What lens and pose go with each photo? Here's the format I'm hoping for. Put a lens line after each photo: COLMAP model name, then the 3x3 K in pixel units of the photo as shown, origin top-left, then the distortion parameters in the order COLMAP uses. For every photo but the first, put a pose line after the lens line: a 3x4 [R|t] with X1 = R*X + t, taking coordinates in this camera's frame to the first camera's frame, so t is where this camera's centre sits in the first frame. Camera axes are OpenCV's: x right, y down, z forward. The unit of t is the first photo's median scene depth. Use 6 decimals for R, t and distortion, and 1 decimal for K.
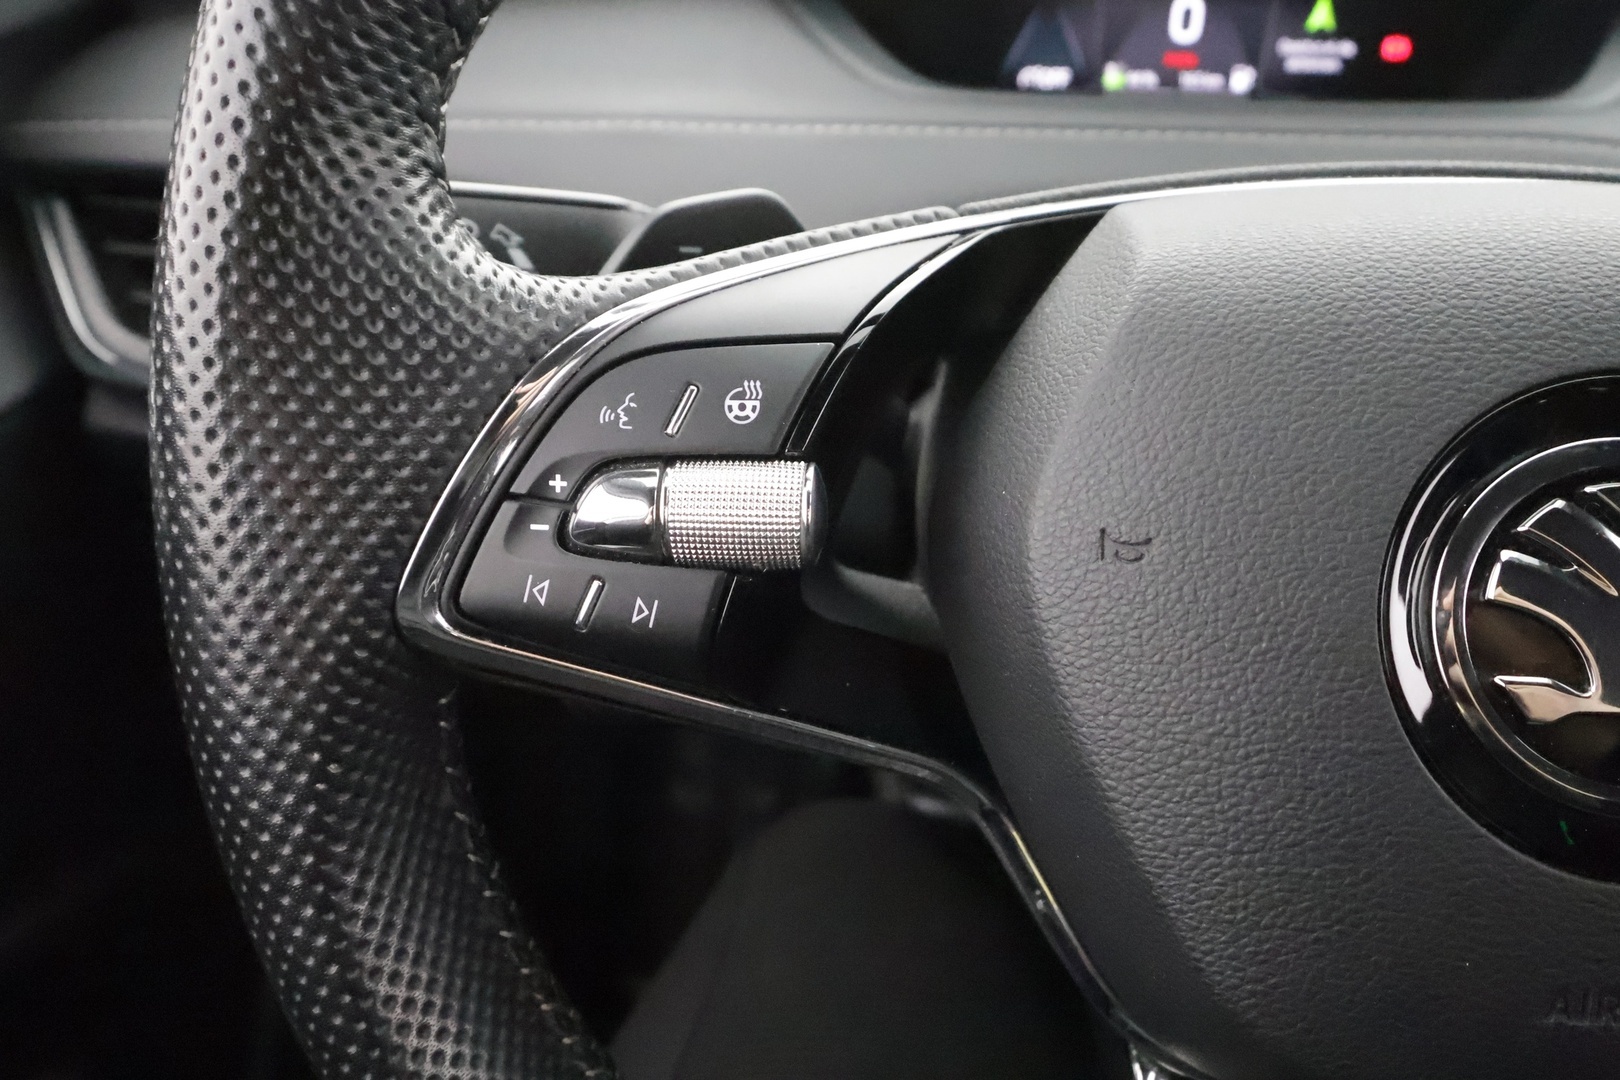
lens RADIAL K [[1362.0, 0, 822.8], [0, 1362.0, 580.7], [0, 0, 1]] dist [-0.000455, 0.000564]
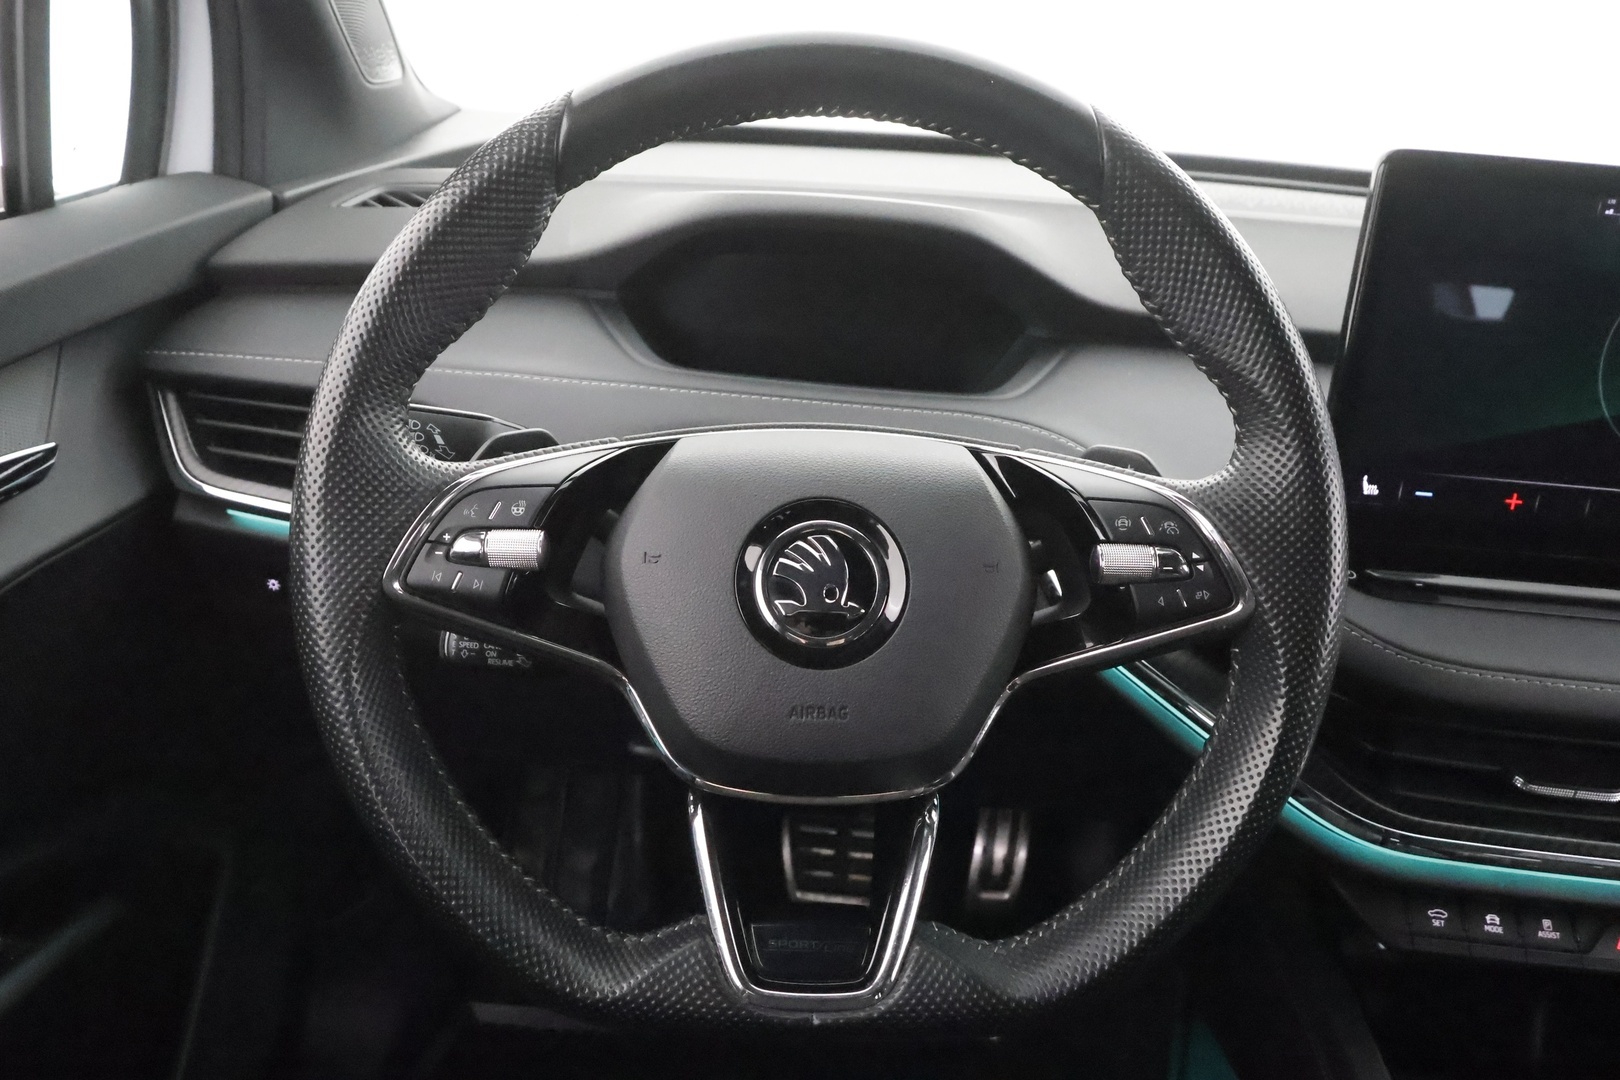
lens RADIAL K [[1261.7, 0, 810.0], [0, 1261.7, 540.0], [0, 0, 1]] dist [-0.000581, 0.000697]
pose [[0.995800, 0.010968, 0.090893, 0.288423], [0.004775, 0.985226, -0.171191, 0.359334], [-0.091428, 0.170906, 0.981036, -1.480583]]
